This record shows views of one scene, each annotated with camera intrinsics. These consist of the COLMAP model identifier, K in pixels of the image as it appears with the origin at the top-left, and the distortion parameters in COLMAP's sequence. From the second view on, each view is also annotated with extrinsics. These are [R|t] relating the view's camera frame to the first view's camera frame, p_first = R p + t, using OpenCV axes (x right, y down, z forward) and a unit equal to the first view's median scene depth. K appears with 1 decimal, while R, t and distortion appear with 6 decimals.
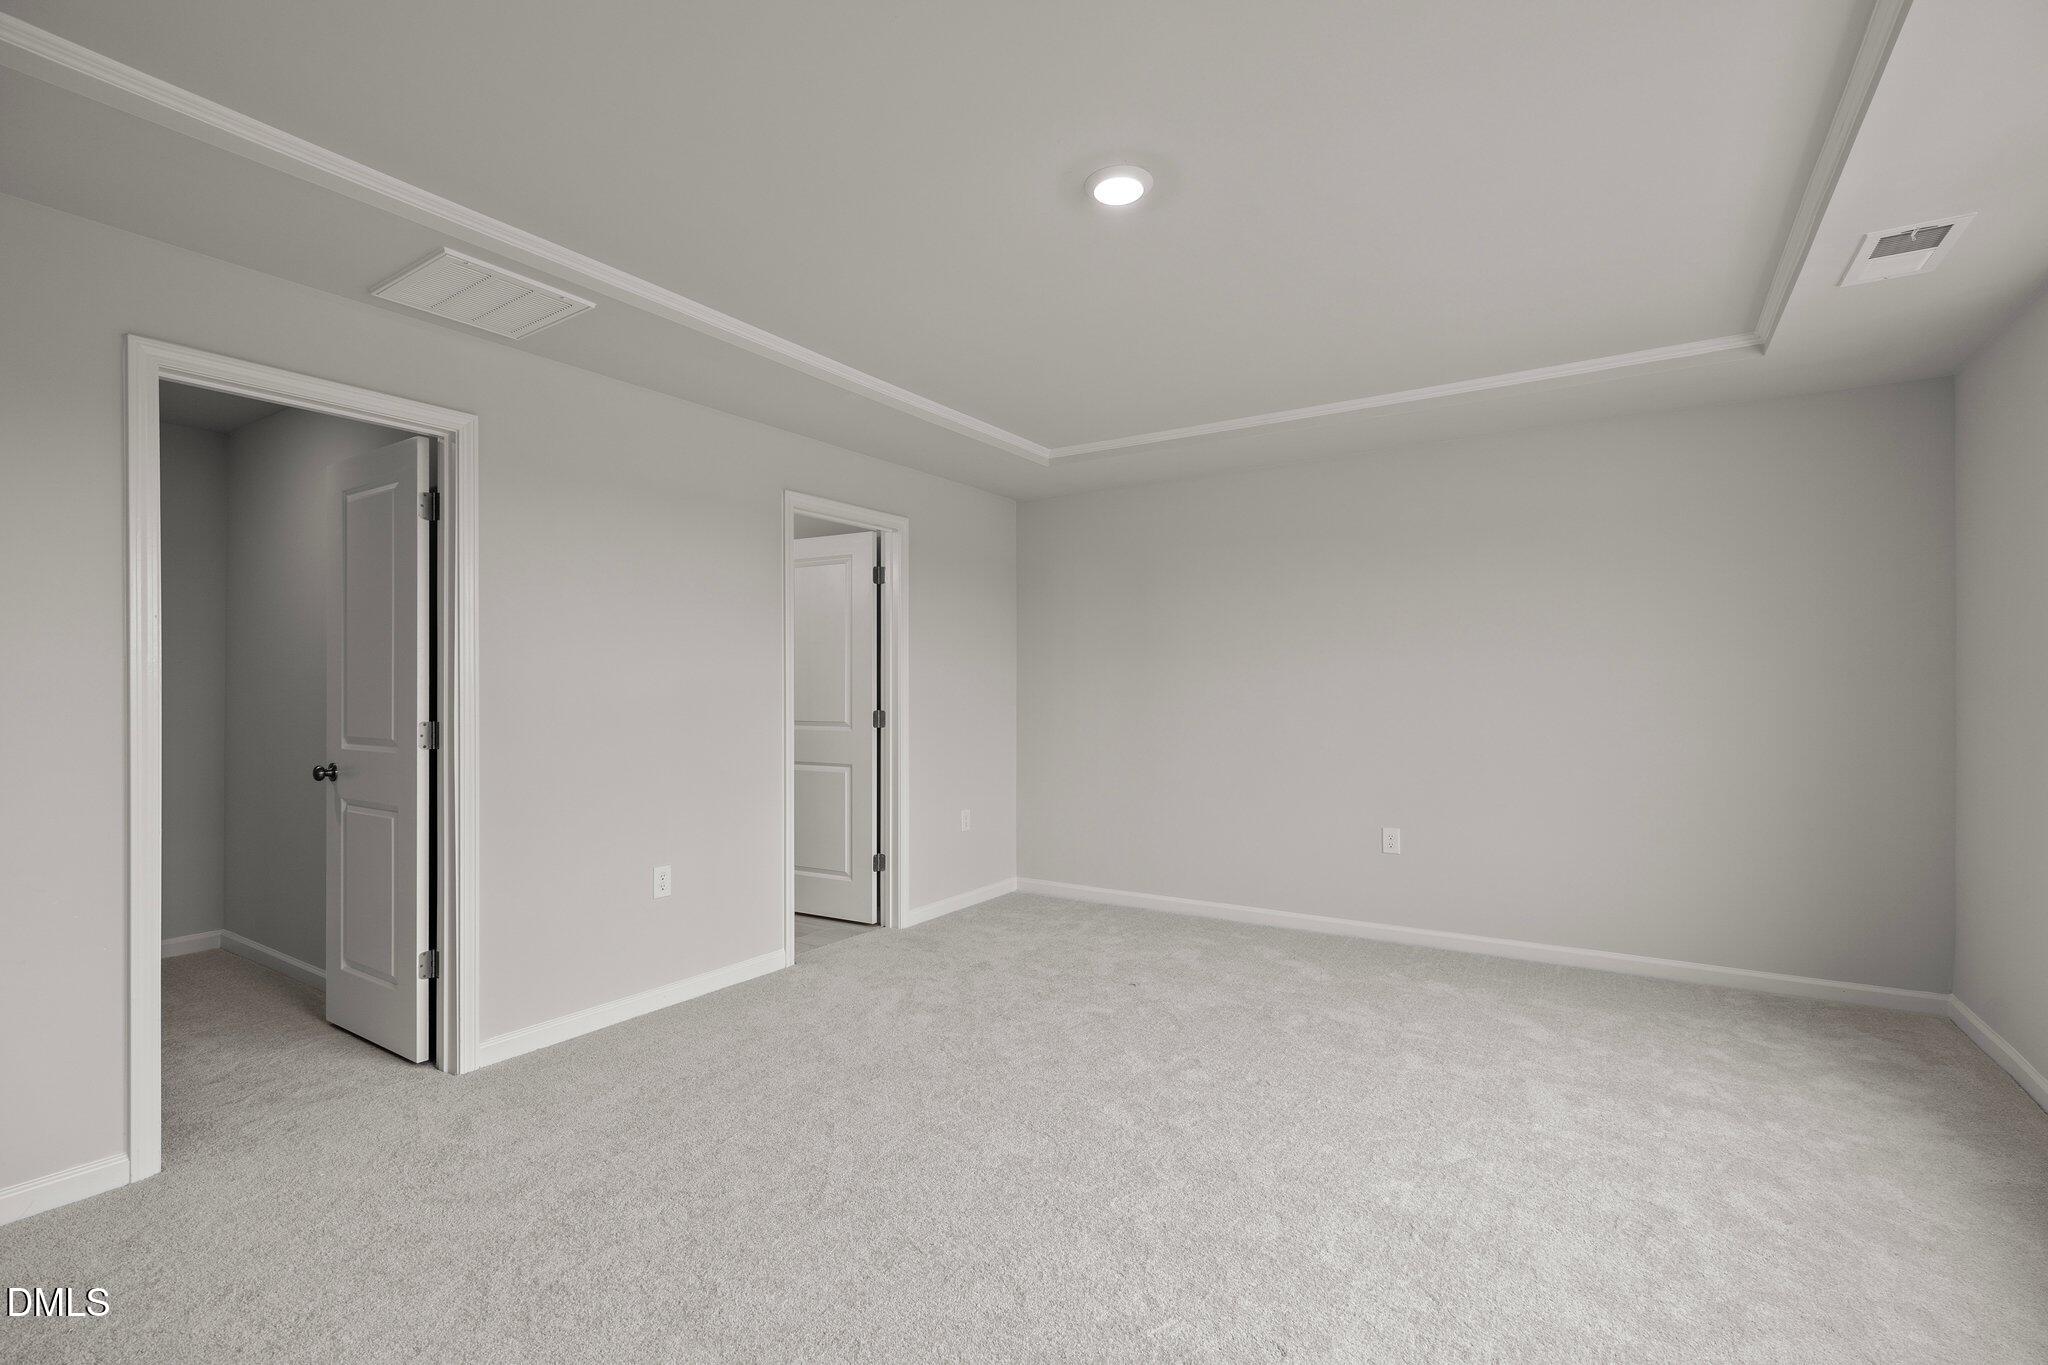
lens RADIAL K [[939.7, 0, 1030.8], [0, 939.7, 694.0], [0, 0, 1]] dist [-0.011477, 0.003766]
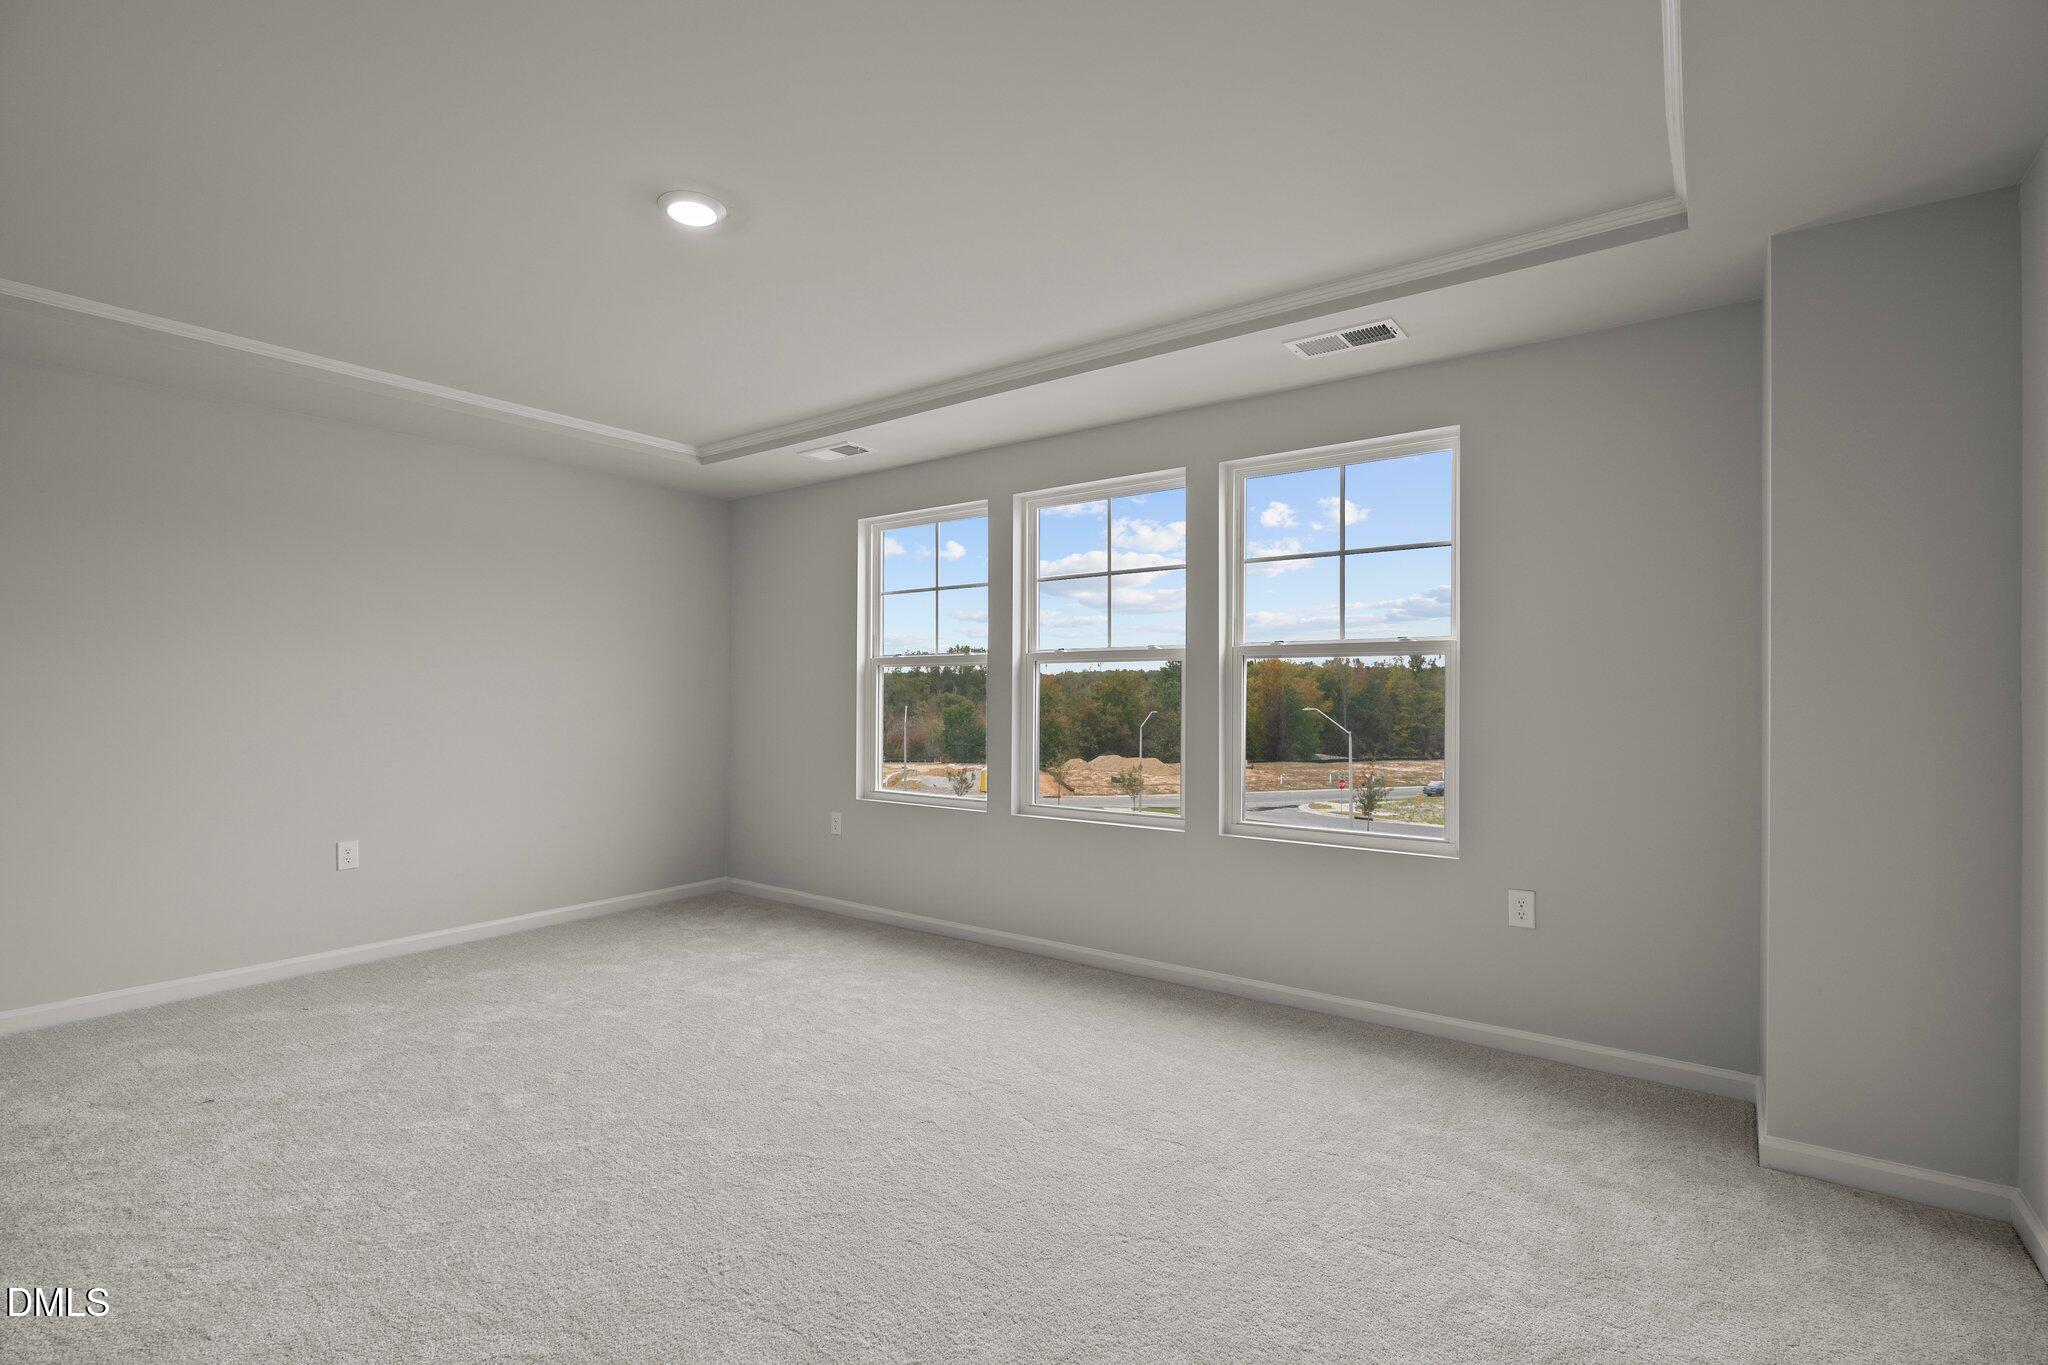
lens RADIAL K [[939.7, 0, 1031.5], [0, 939.7, 700.7], [0, 0, 1]] dist [-0.011477, 0.003766]
pose [[0.037289, -0.005399, 0.999290, -0.670924], [-0.000566, 0.999985, 0.005424, 0.002421], [-0.999304, -0.000768, 0.037286, 0.411871]]
